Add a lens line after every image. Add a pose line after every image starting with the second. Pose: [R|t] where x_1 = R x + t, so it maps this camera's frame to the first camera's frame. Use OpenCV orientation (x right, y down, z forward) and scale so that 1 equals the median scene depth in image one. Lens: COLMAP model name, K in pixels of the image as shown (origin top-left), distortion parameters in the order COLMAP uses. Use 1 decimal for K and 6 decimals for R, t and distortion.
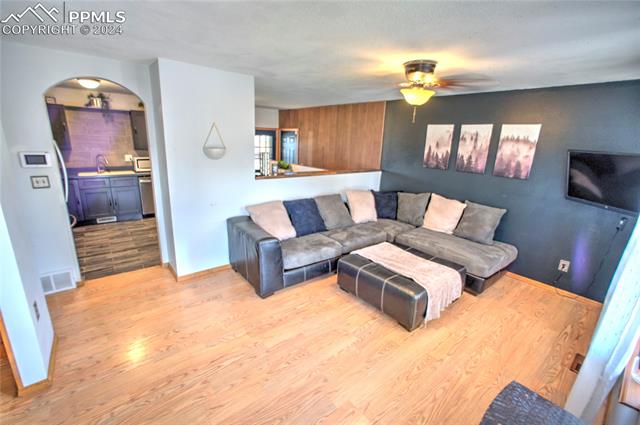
lens RADIAL K [[275.2, 0, 318.2], [0, 275.2, 207.9], [0, 0, 1]] dist [0.004289, 0.001709]
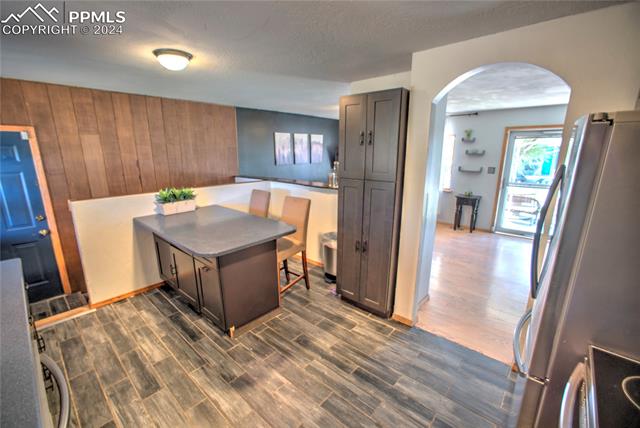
lens RADIAL K [[275.2, 0, 315.5], [0, 275.2, 213.2], [0, 0, 1]] dist [0.004289, 0.001709]
pose [[-0.148723, -0.264865, 0.952748, -0.791123], [0.246809, 0.923030, 0.295130, -0.236754], [-0.957584, 0.279040, -0.071904, 0.839783]]
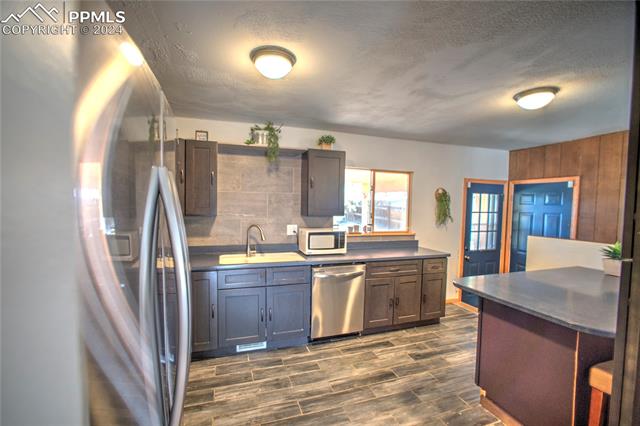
lens RADIAL K [[275.2, 0, 314.7], [0, 275.2, 218.6], [0, 0, 1]] dist [0.004289, 0.001709]
pose [[0.938649, 0.000228, -0.344873, -0.466655], [-0.073290, 0.977290, -0.198829, -0.097665], [0.336995, 0.211907, 0.917349, 0.506216]]
